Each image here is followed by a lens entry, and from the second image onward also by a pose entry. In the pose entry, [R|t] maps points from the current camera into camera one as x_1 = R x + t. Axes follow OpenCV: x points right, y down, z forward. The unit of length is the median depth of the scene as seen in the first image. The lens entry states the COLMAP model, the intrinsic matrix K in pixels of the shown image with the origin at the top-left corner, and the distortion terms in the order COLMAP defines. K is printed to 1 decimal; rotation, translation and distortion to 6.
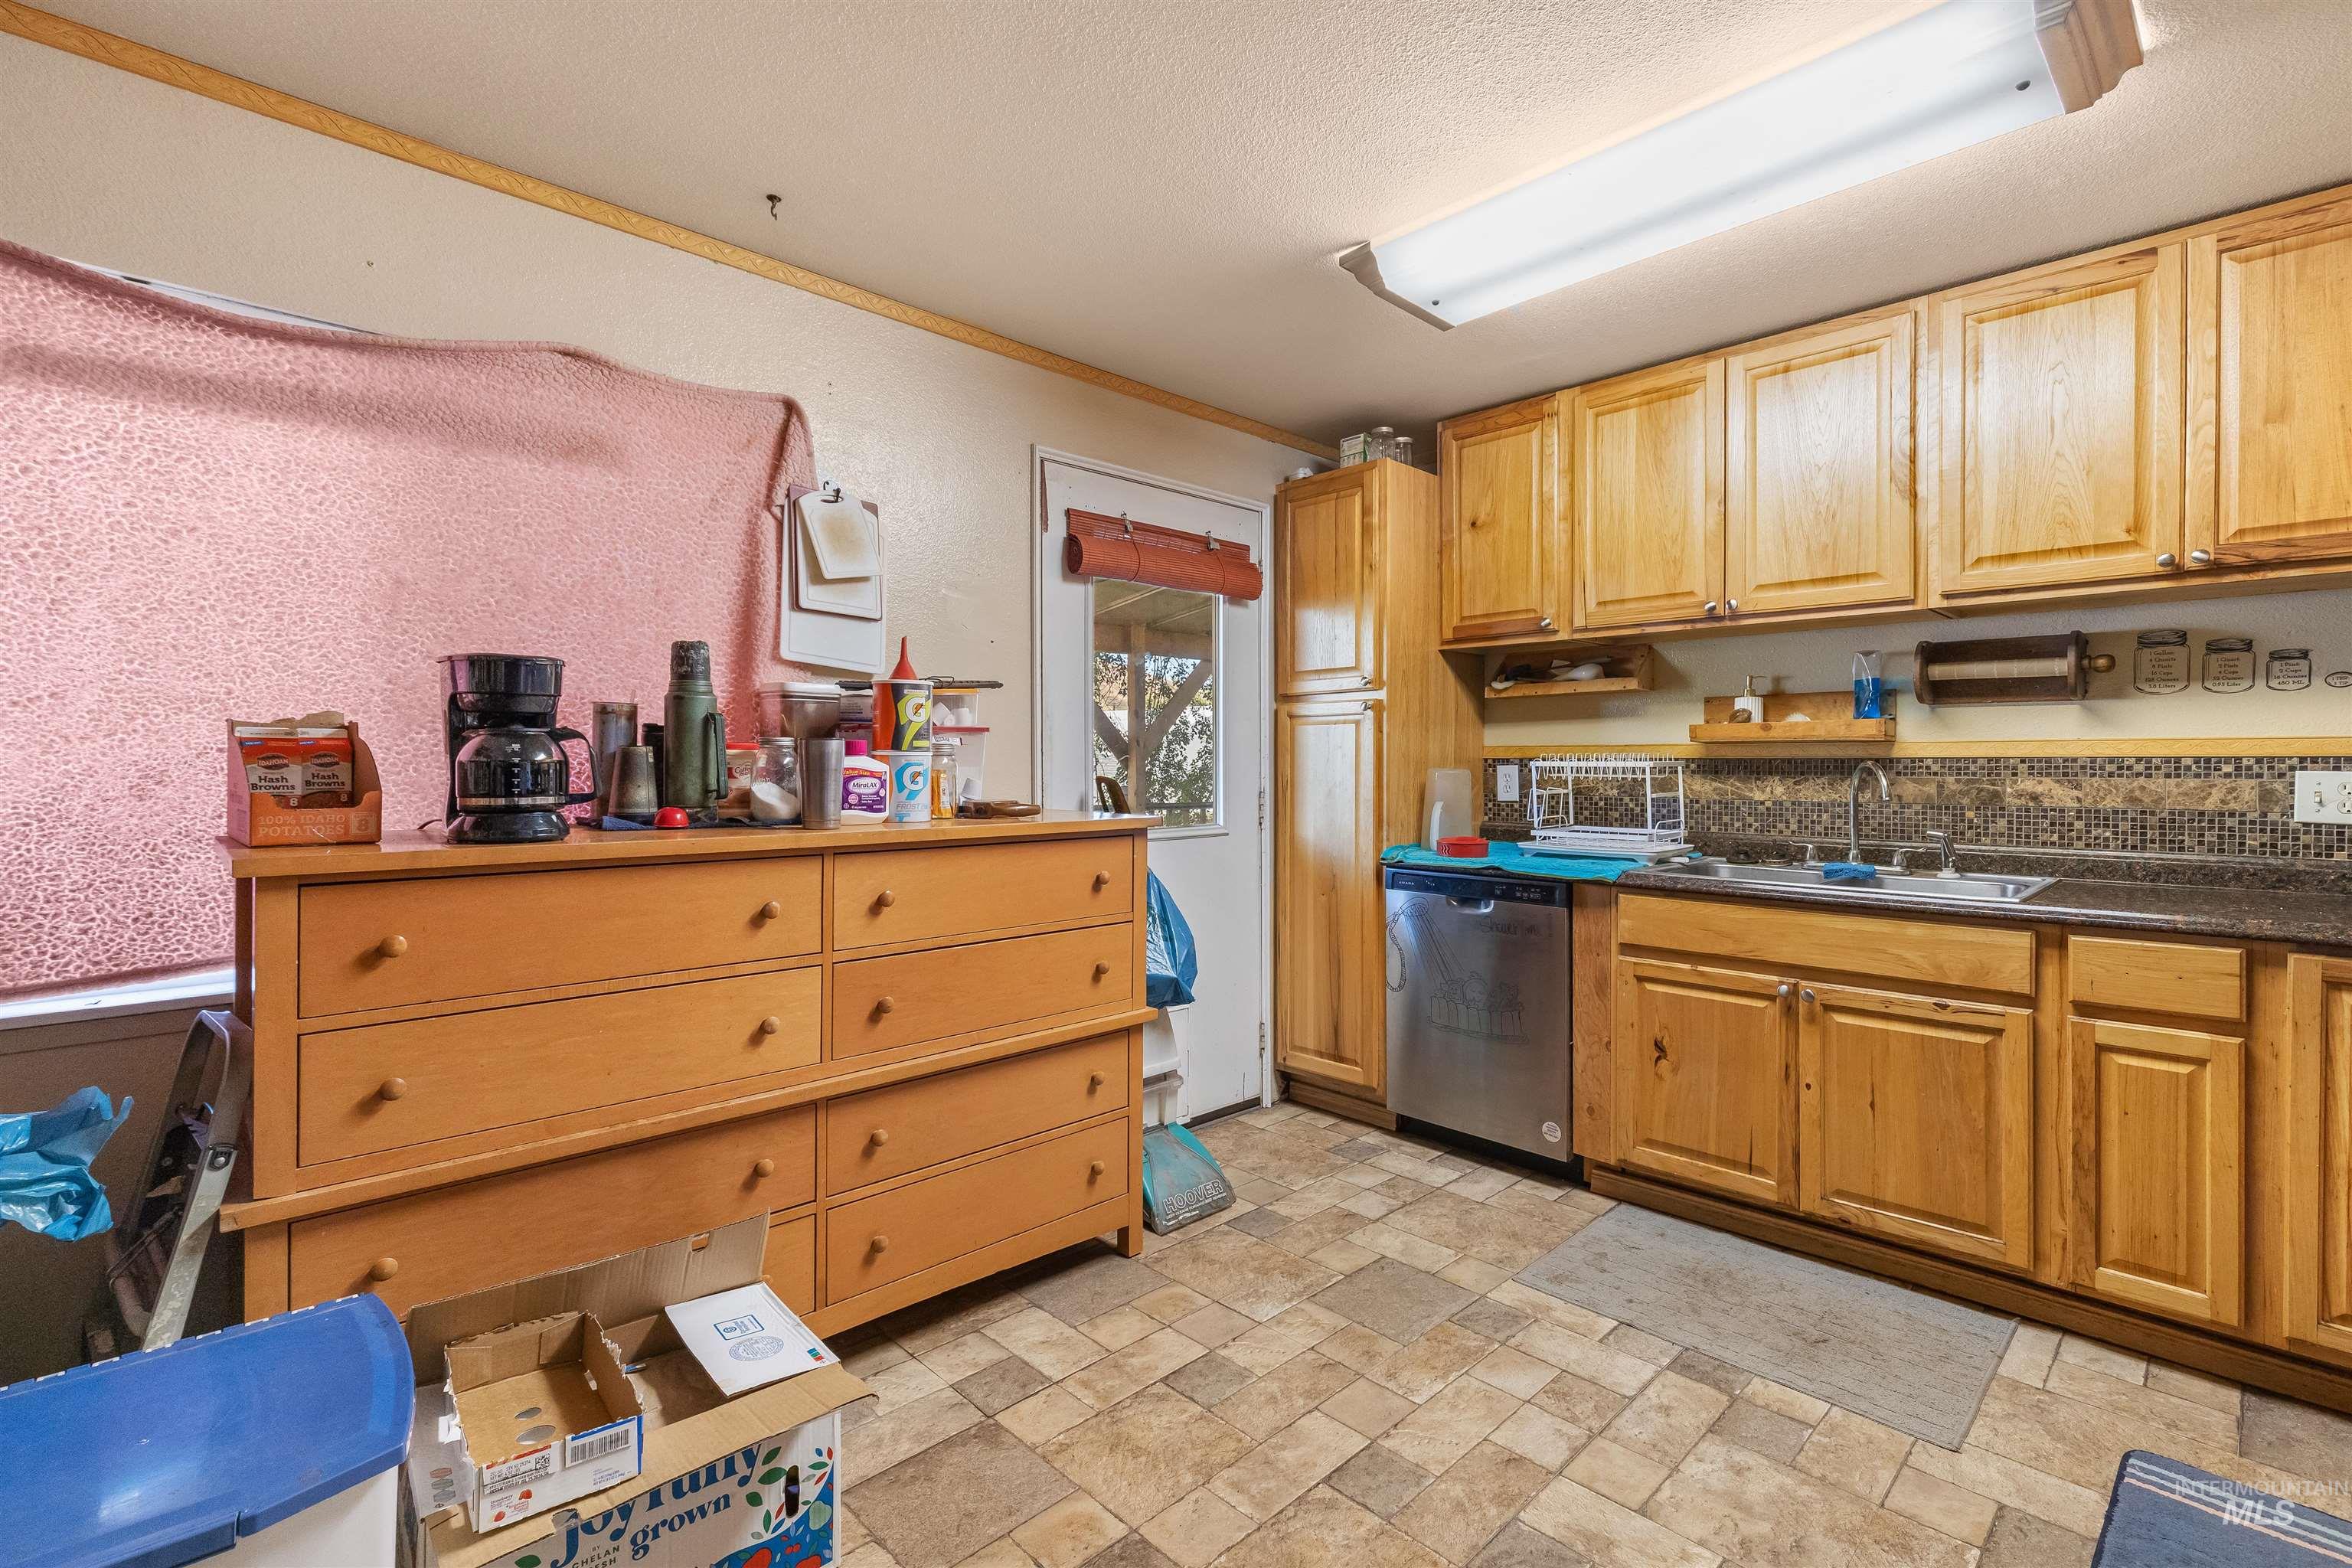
lens RADIAL K [[1065.5, 0, 1174.5], [0, 1065.5, 770.0], [0, 0, 1]] dist [0.001403, -0.000319]
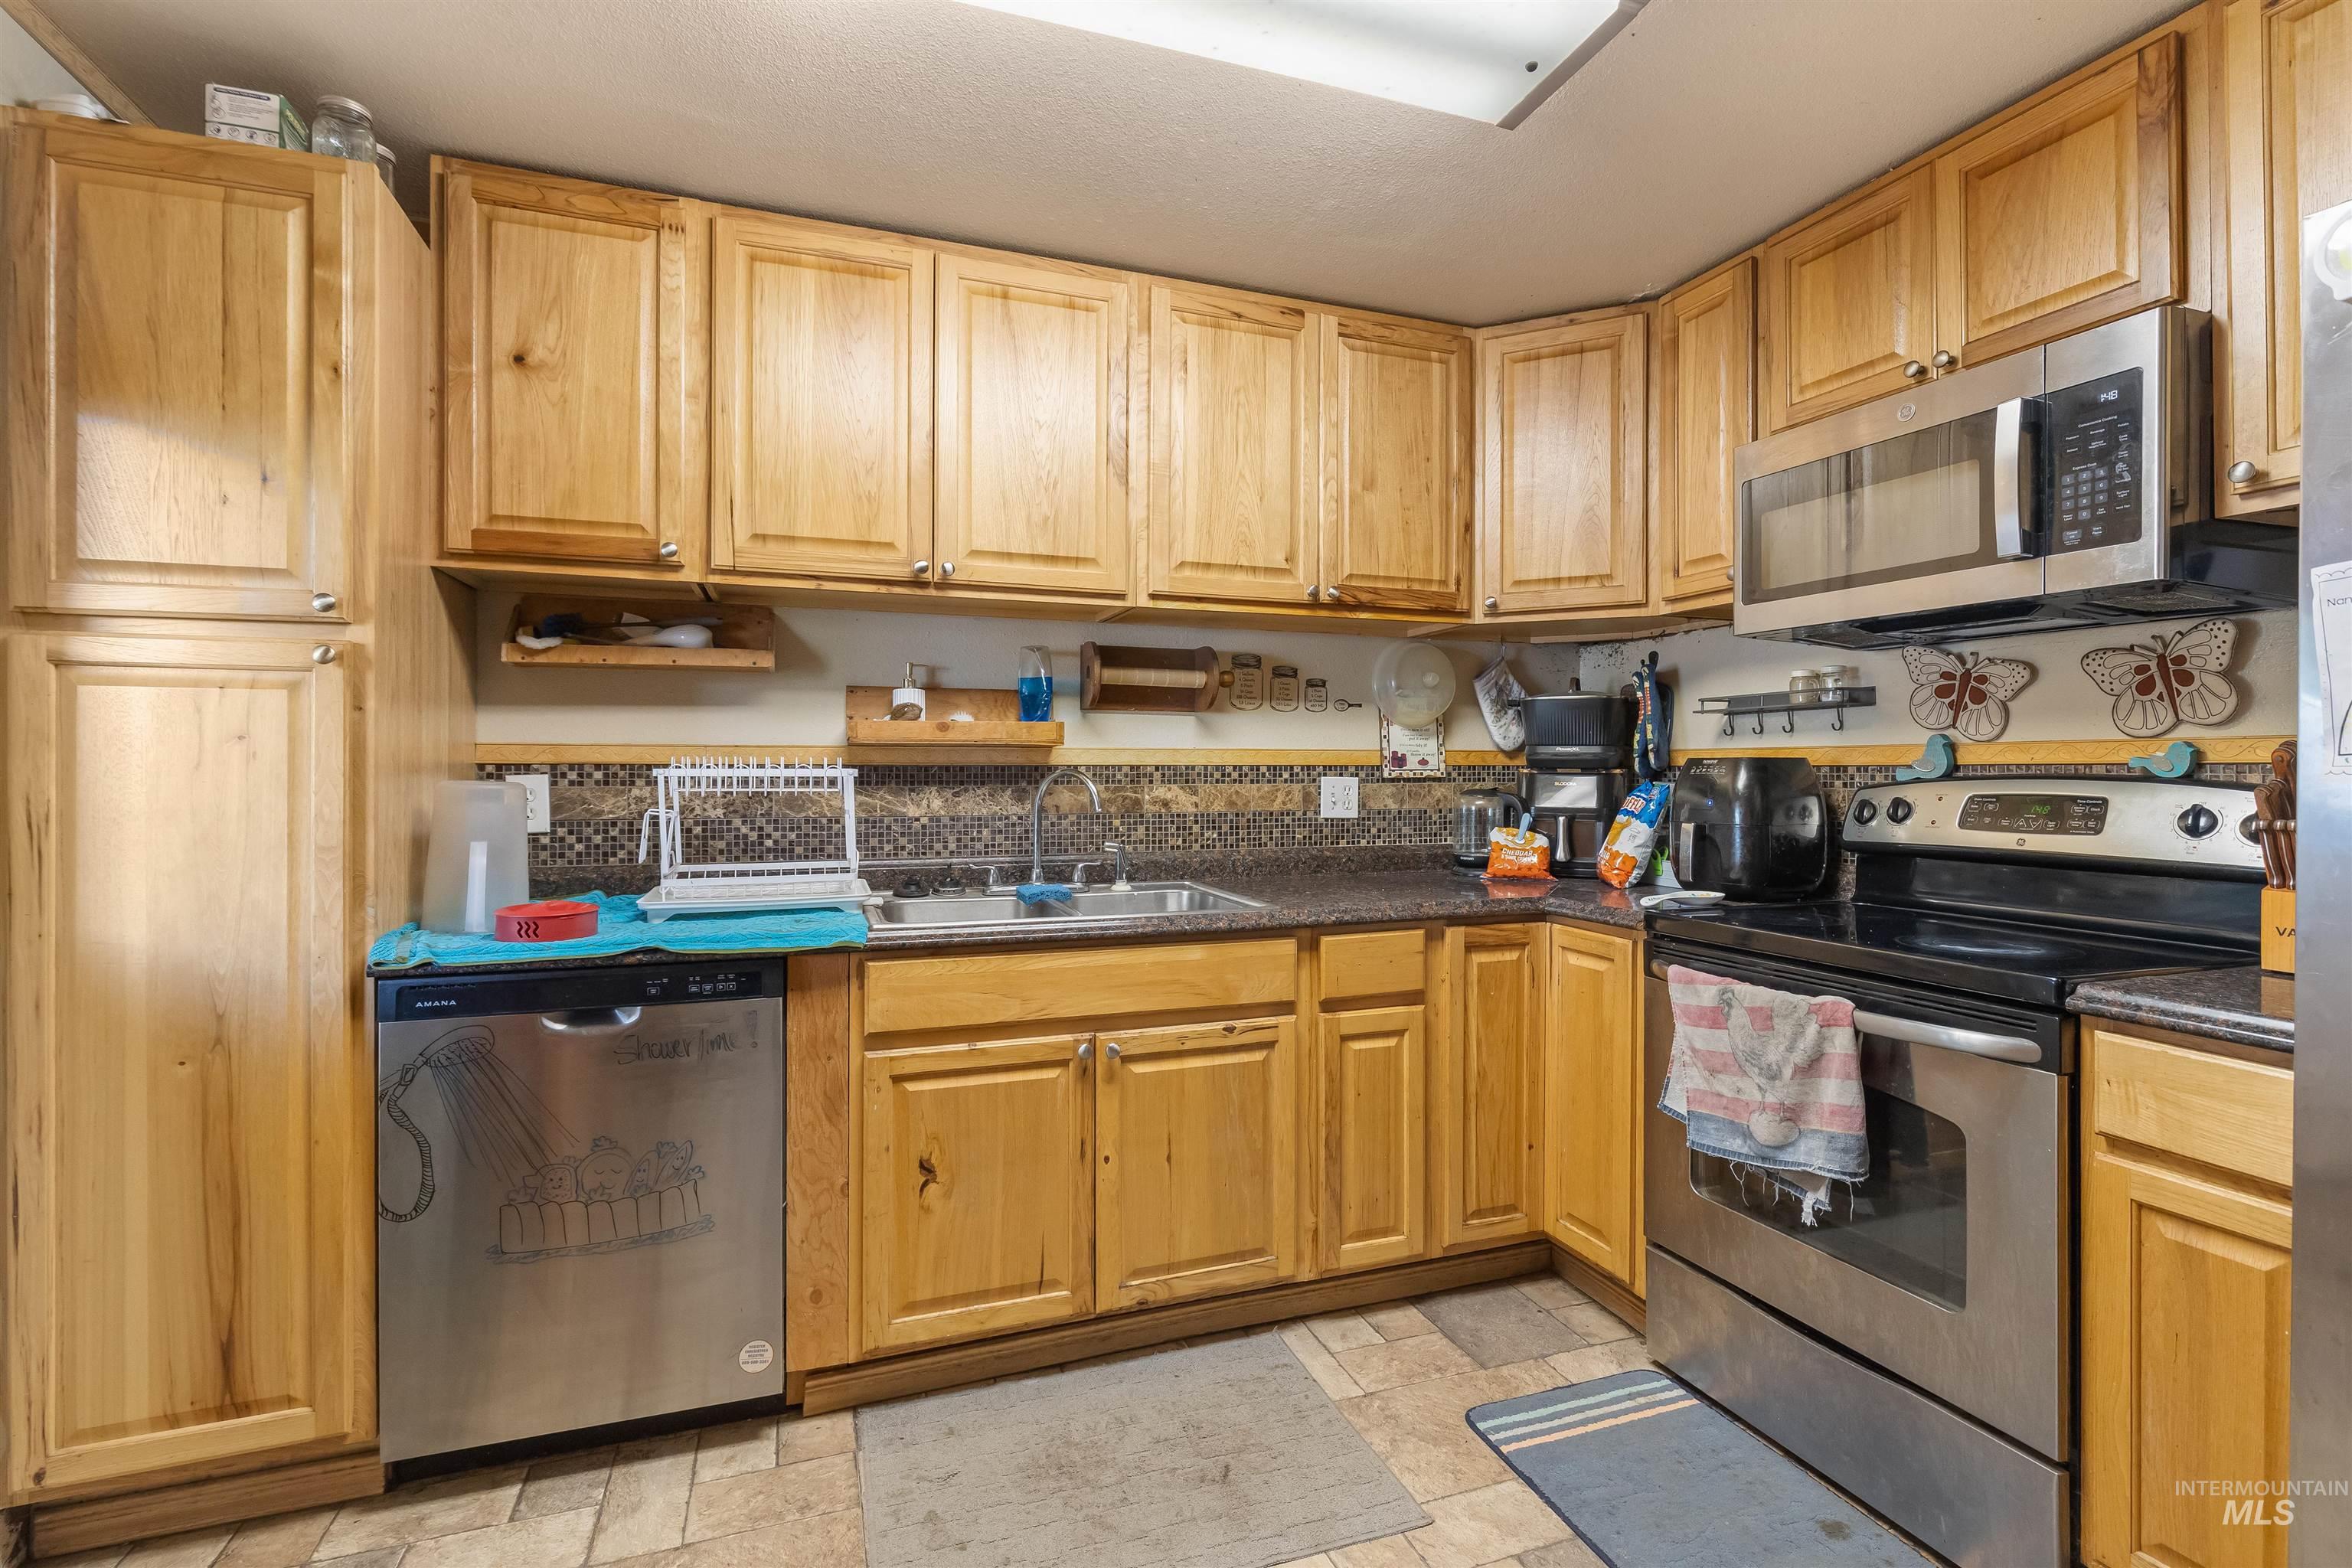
lens RADIAL K [[1065.5, 0, 1174.9], [0, 1065.5, 769.3], [0, 0, 1]] dist [0.001403, -0.000319]
pose [[0.408349, 0.000375, 0.912826, -0.129072], [0.006543, 0.999973, -0.003338, -0.004164], [-0.912802, 0.007335, 0.408336, 0.548733]]
